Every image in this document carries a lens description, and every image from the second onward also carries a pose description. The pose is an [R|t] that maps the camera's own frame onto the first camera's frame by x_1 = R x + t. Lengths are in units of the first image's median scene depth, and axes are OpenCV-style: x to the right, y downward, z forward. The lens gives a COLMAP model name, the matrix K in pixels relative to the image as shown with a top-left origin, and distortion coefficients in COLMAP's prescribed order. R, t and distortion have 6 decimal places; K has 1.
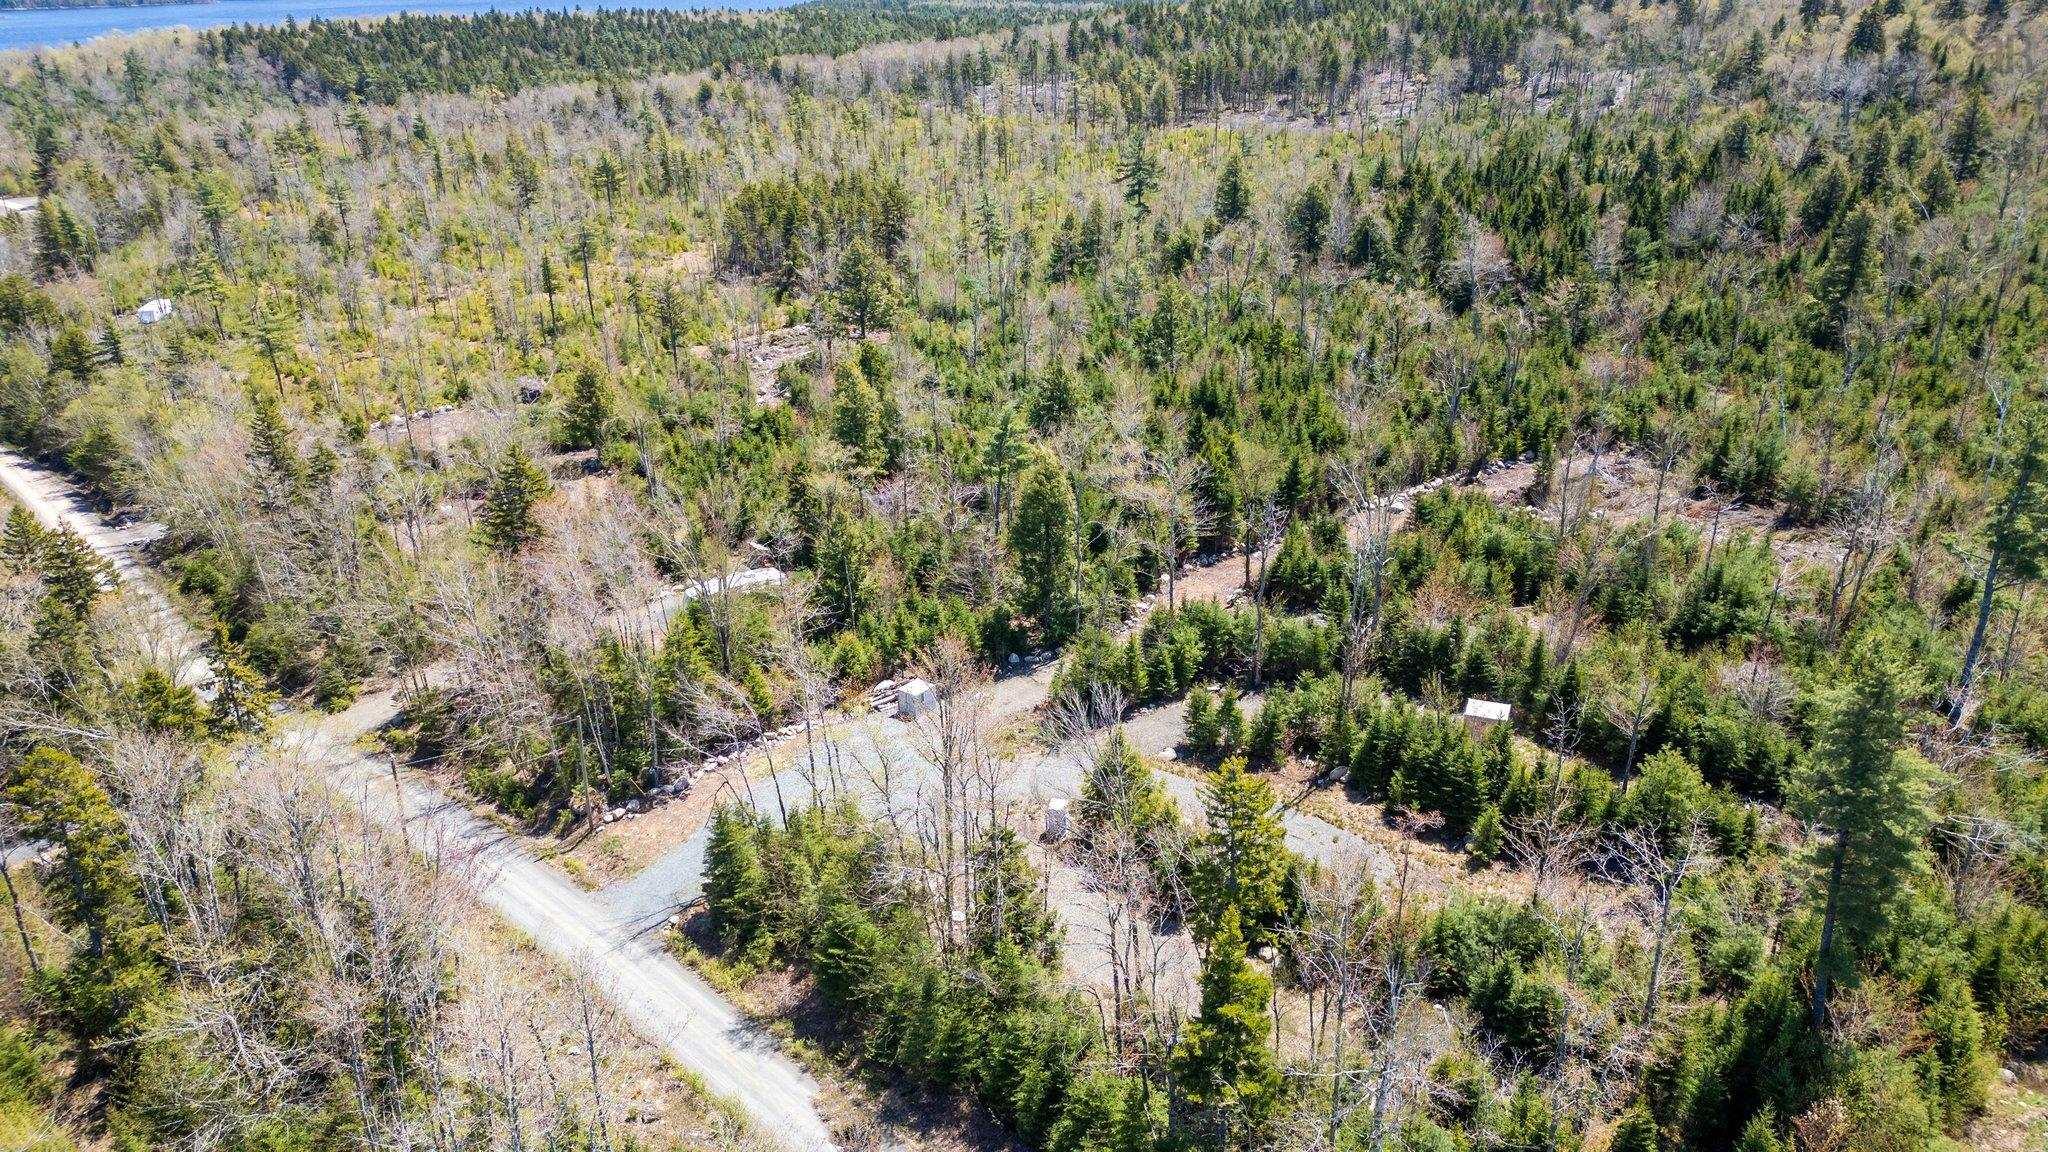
lens RADIAL K [[1431.0, 0, 1029.6], [0, 1431.0, 578.2], [0, 0, 1]] dist [0.078063, -0.075460]
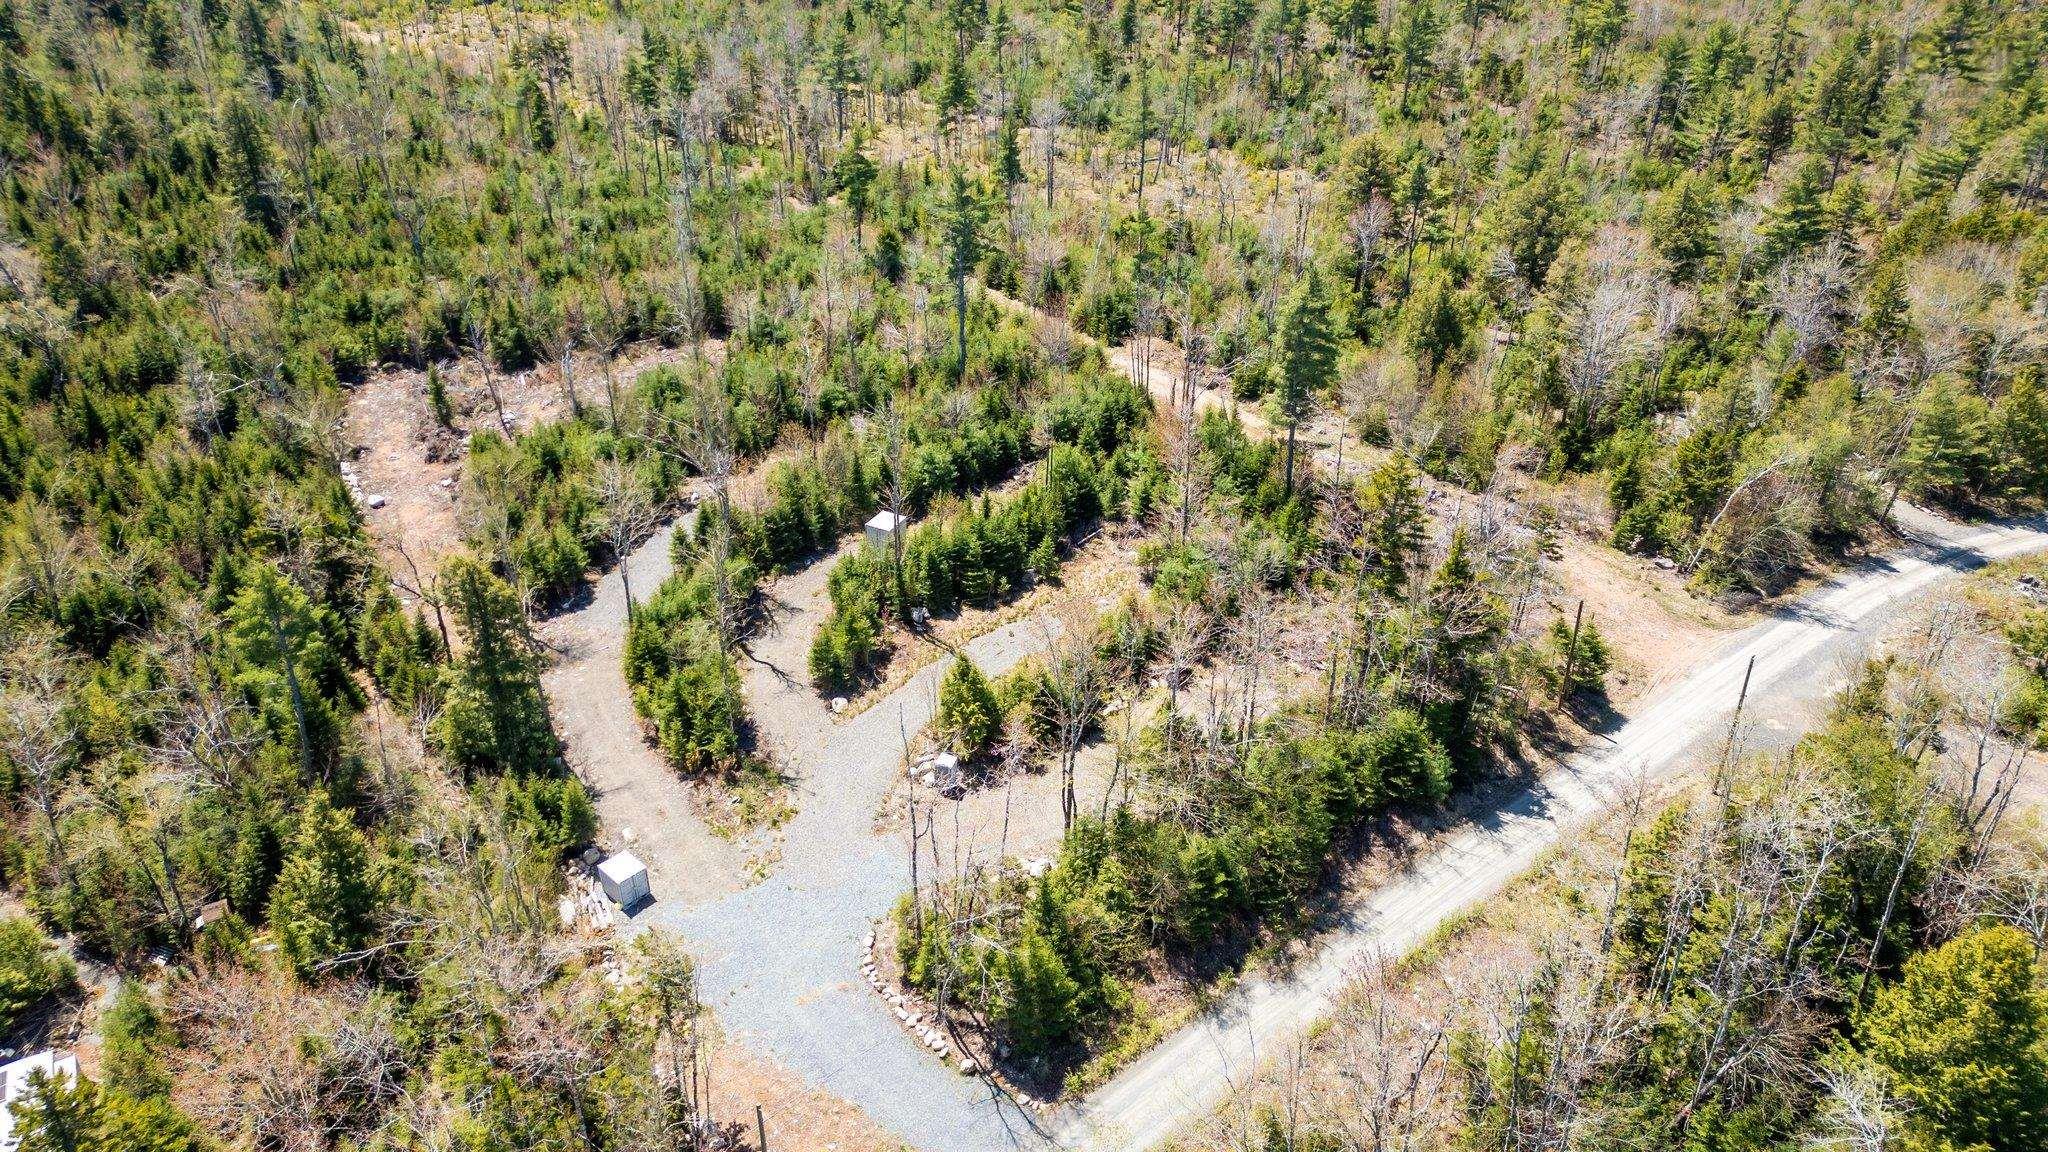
lens RADIAL K [[1431.0, 0, 1030.3], [0, 1431.0, 568.0], [0, 0, 1]] dist [0.078063, -0.075460]
pose [[0.081468, -0.476204, 0.875553, -0.678948], [0.399236, 0.820508, 0.409117, -0.291747], [-0.913221, 0.316222, 0.256963, 0.558570]]
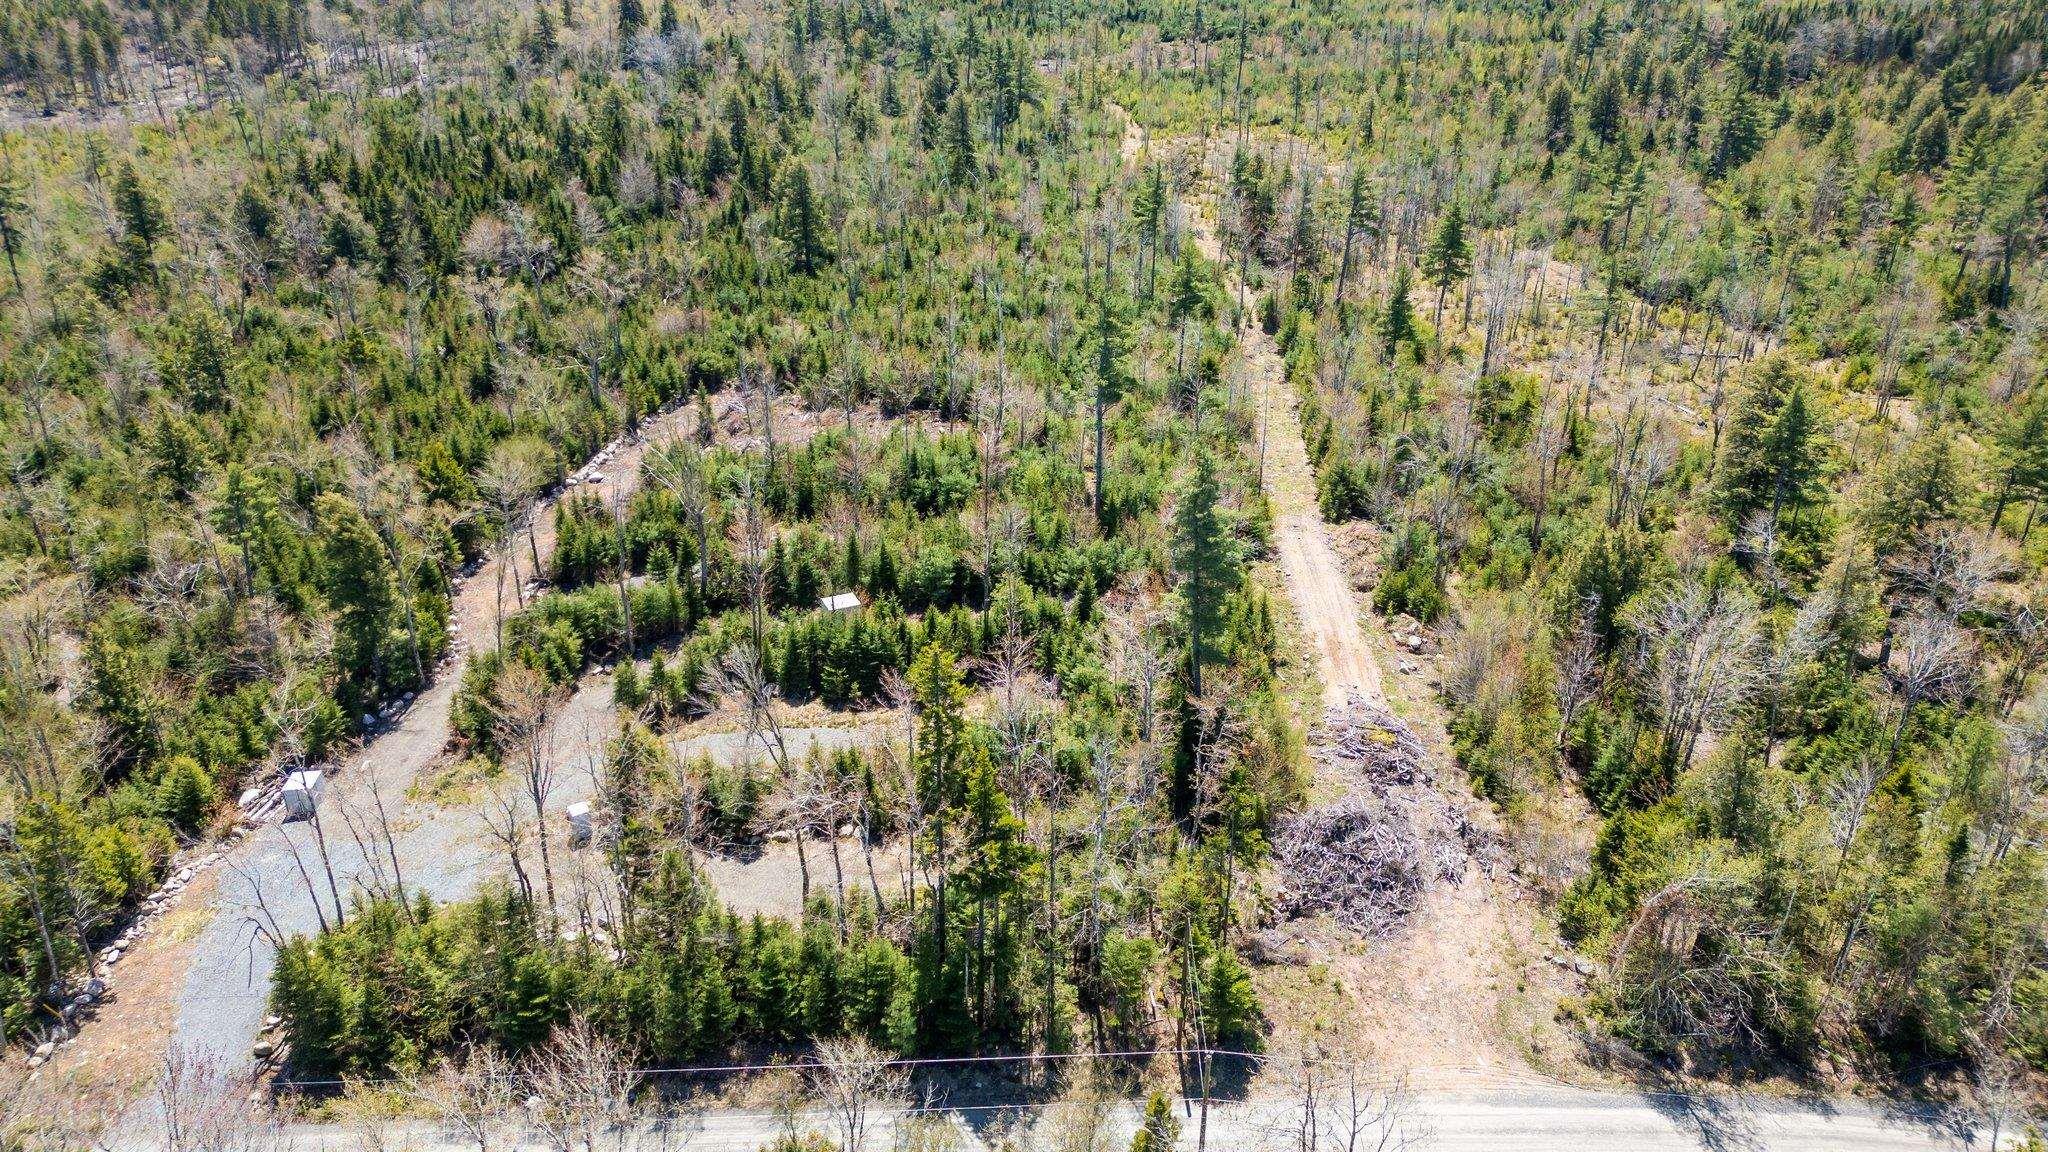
lens RADIAL K [[1431.0, 0, 1021.3], [0, 1431.0, 565.8], [0, 0, 1]] dist [0.078063, -0.075460]
pose [[0.689446, -0.286589, 0.665230, -0.343491], [0.278594, 0.952669, 0.121686, -0.038419], [-0.668618, 0.101433, 0.736656, 0.010061]]
